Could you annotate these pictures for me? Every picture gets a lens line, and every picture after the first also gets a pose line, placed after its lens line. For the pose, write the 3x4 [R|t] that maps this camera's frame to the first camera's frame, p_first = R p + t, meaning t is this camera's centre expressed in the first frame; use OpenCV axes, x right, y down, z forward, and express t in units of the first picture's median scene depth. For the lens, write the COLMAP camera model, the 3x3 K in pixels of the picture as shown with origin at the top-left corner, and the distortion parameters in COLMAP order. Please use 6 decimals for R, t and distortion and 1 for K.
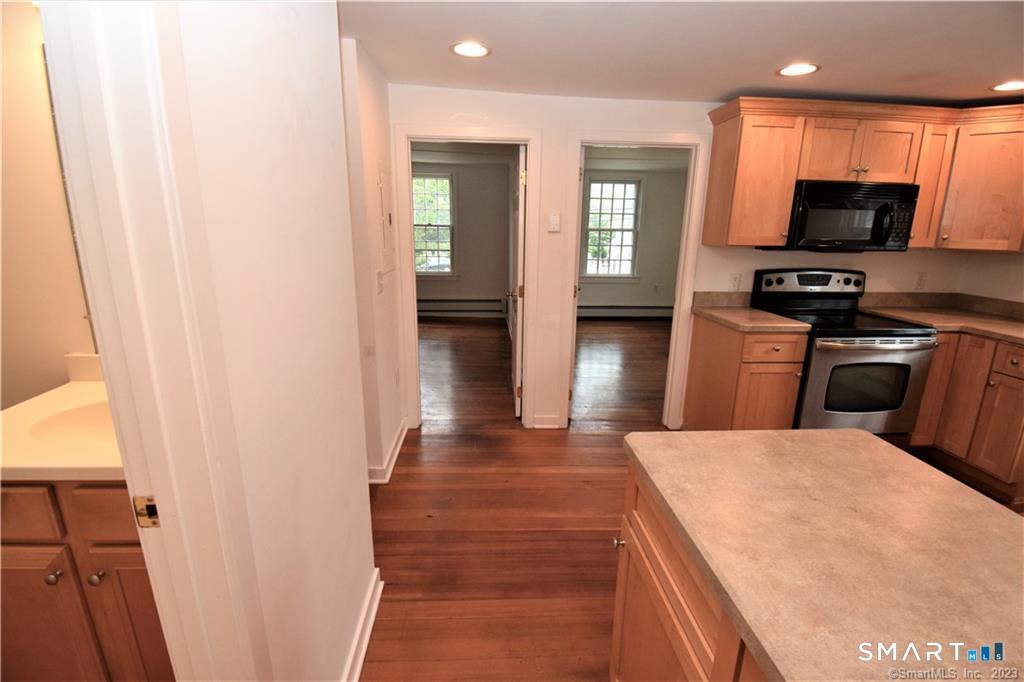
lens RADIAL K [[450.7, 0, 512.7], [0, 450.7, 347.2], [0, 0, 1]] dist [-0.001806, -0.013331]
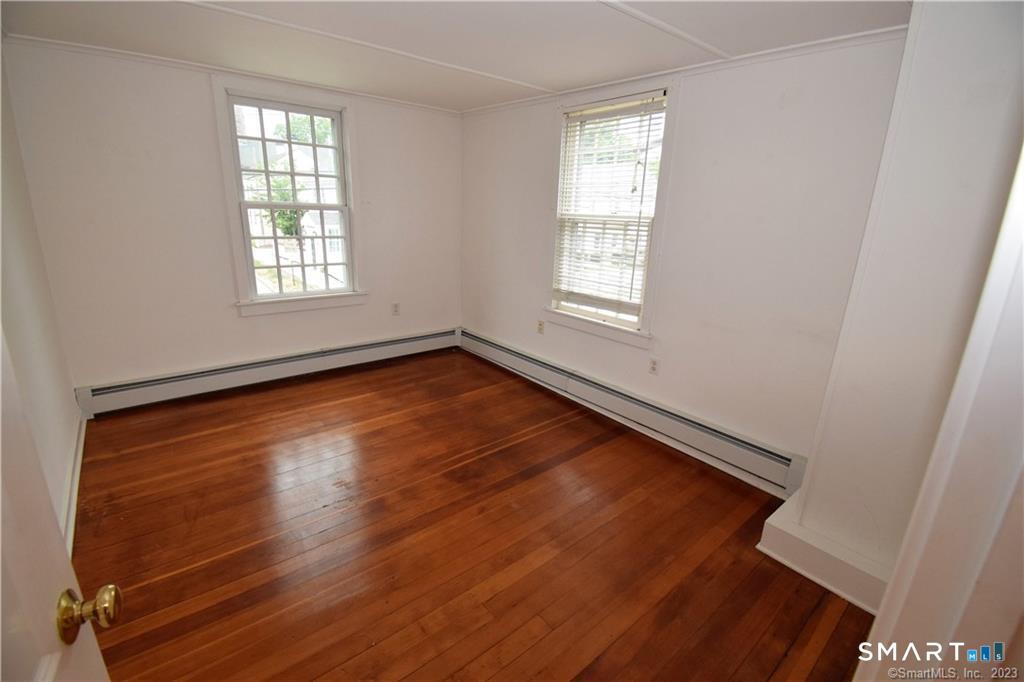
lens RADIAL K [[450.7, 0, 520.2], [0, 450.7, 347.2], [0, 0, 1]] dist [-0.001806, -0.013331]
pose [[0.807570, -0.149837, 0.570420, 0.109151], [0.128656, 0.988652, 0.077555, -0.110218], [-0.575568, 0.010757, 0.817683, 0.442268]]
